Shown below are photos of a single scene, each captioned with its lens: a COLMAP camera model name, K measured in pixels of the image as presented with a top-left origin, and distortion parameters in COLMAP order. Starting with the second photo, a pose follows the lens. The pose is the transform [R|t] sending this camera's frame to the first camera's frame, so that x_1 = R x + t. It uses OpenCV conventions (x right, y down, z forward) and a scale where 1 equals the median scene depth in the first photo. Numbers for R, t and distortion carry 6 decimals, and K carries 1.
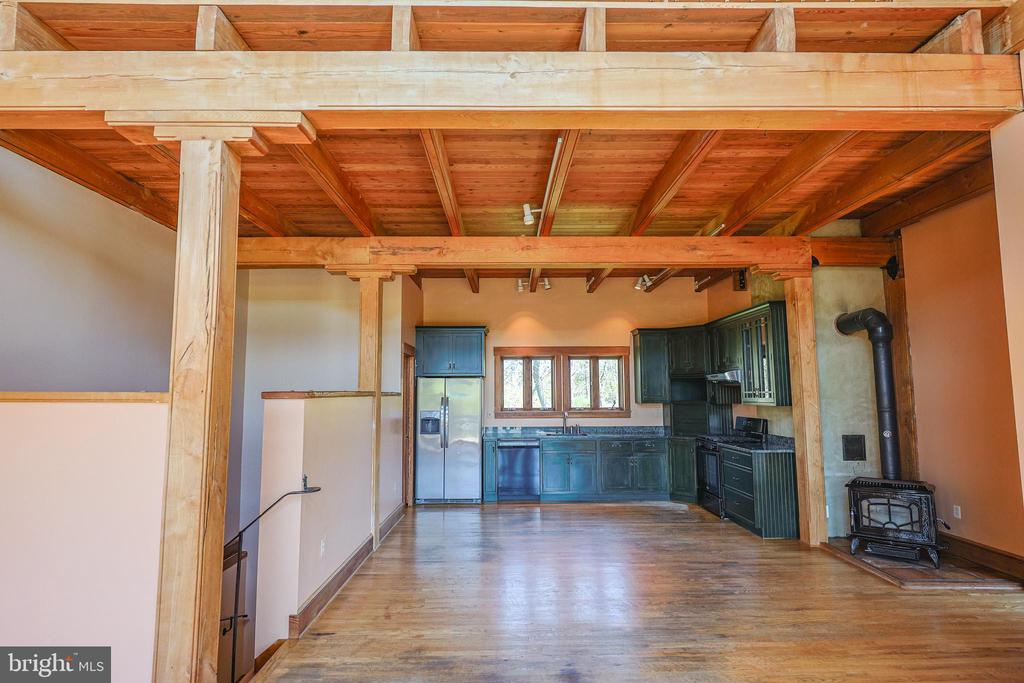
lens RADIAL K [[528.8, 0, 511.7], [0, 528.8, 340.4], [0, 0, 1]] dist [0.002476, 0.000146]
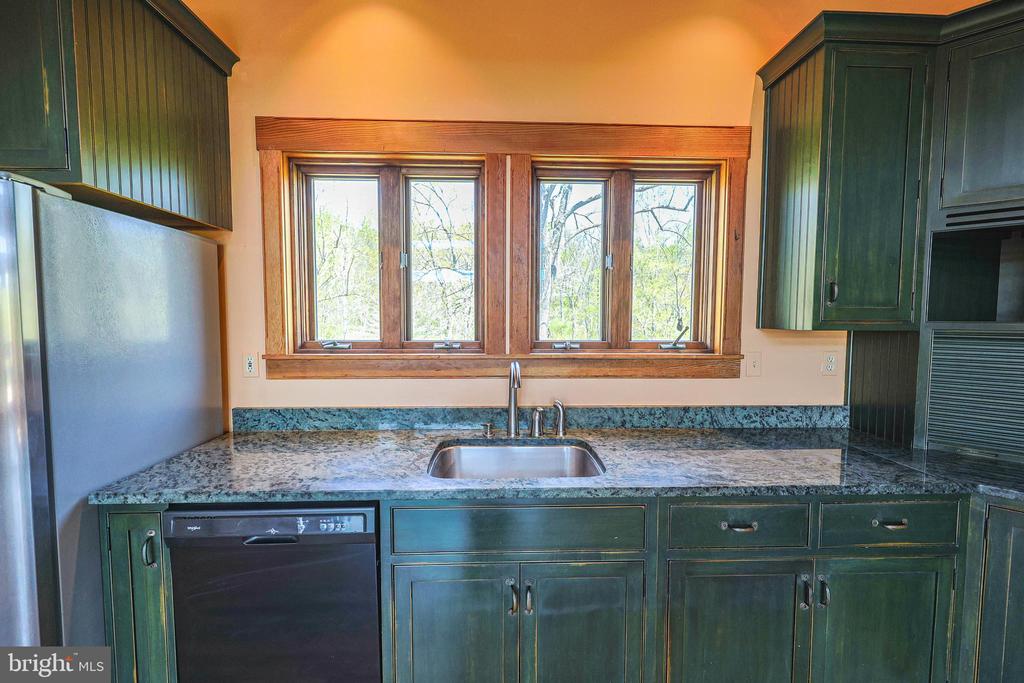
lens RADIAL K [[437.9, 0, 512.0], [0, 437.9, 341.5], [0, 0, 1]] dist [0.001275, -0.000185]
pose [[0.999394, 0.005723, 0.034338, 0.102464], [-0.011247, 0.986576, 0.162913, 0.099979], [-0.032945, -0.163200, 0.986043, 0.869257]]
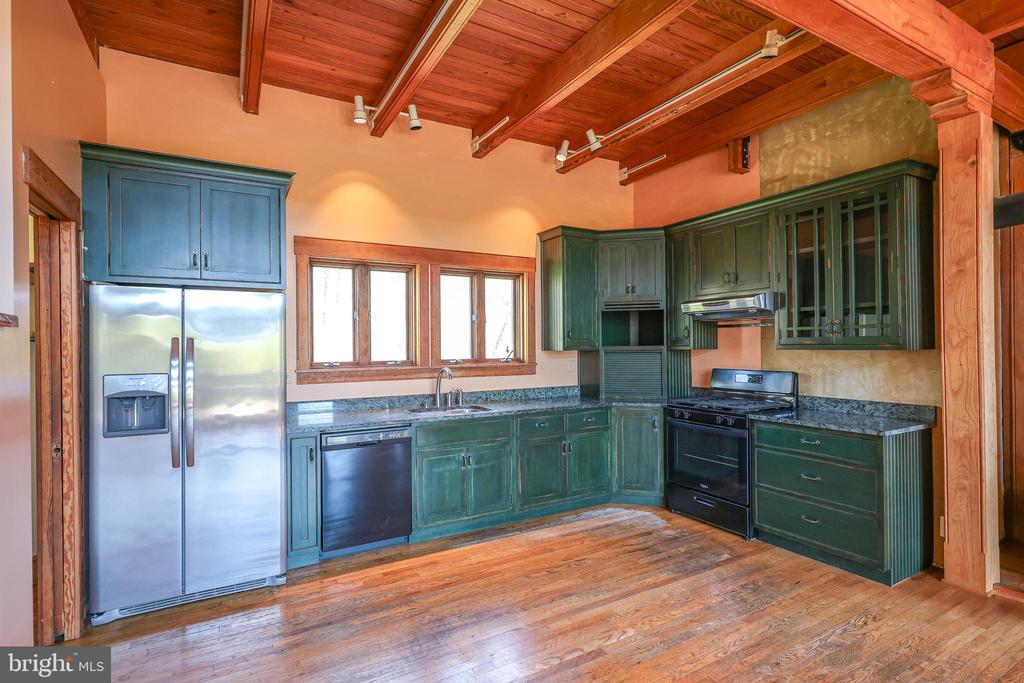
lens RADIAL K [[507.4, 0, 512.0], [0, 507.4, 341.5], [0, 0, 1]] dist [0.000178, 0.000135]
pose [[0.870785, 0.000701, 0.491663, -0.100972], [-0.045963, 0.995736, 0.079986, 0.070768], [-0.489510, -0.092249, 0.867104, 0.572034]]
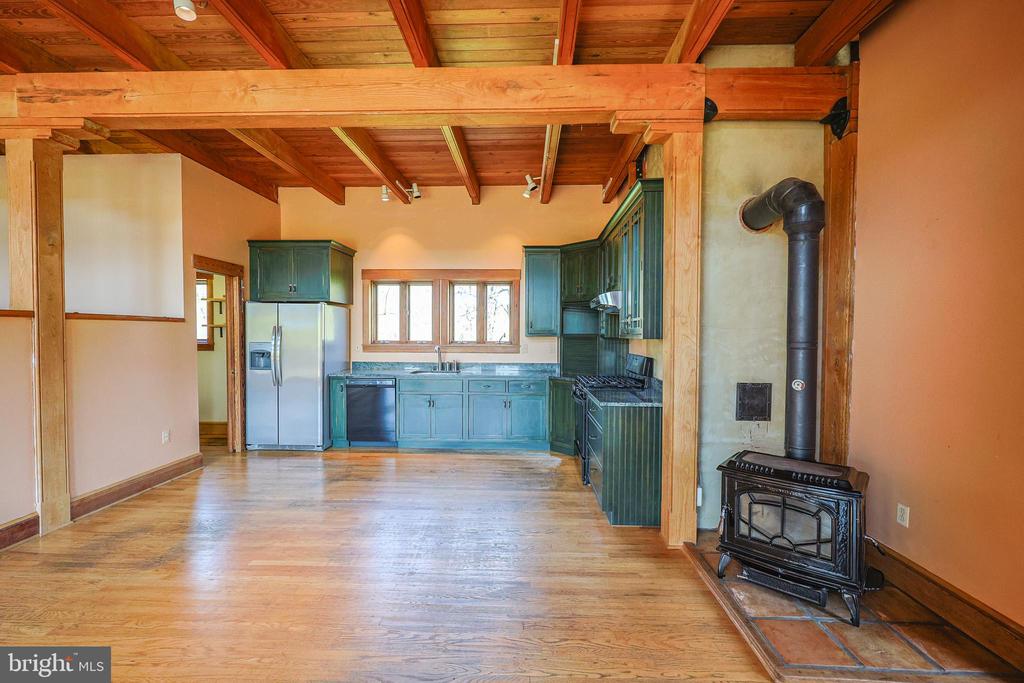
lens RADIAL K [[437.9, 0, 512.0], [0, 437.9, 341.5], [0, 0, 1]] dist [0.001275, -0.000185]
pose [[0.999002, 0.010752, -0.043353, 0.276218], [-0.005373, 0.992474, 0.122334, 0.046196], [0.044342, -0.121979, 0.991542, 0.338617]]
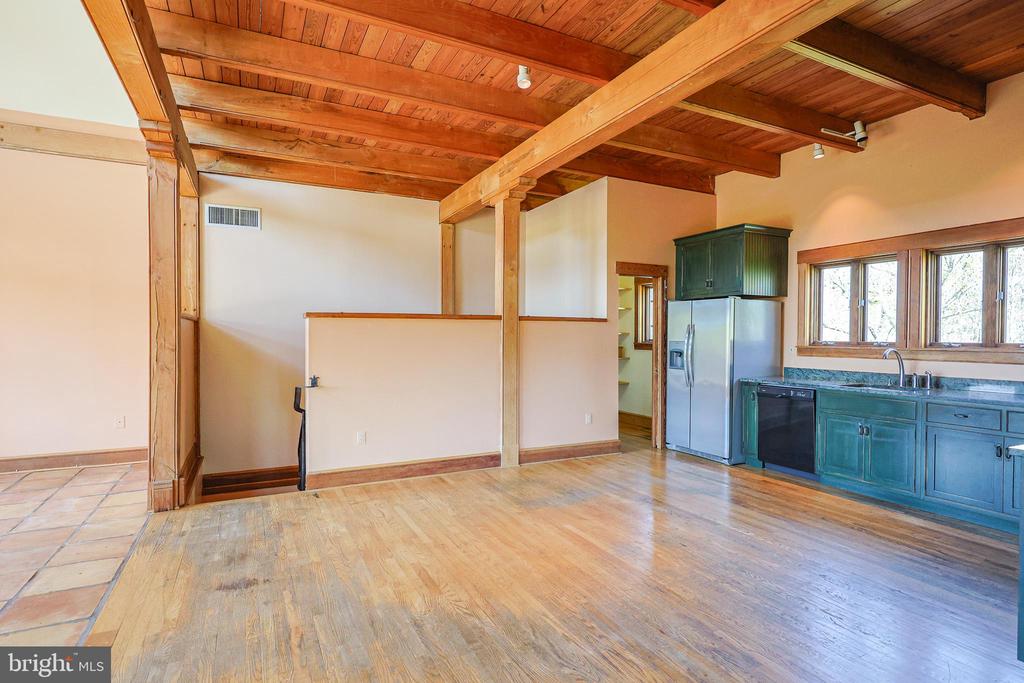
lens RADIAL K [[528.8, 0, 511.7], [0, 528.8, 340.4], [0, 0, 1]] dist [0.002476, 0.000146]
pose [[0.439733, 0.014216, -0.898016, 0.478151], [0.084668, 0.994766, 0.057207, 0.064235], [0.894129, -0.101189, 0.436228, 0.417707]]
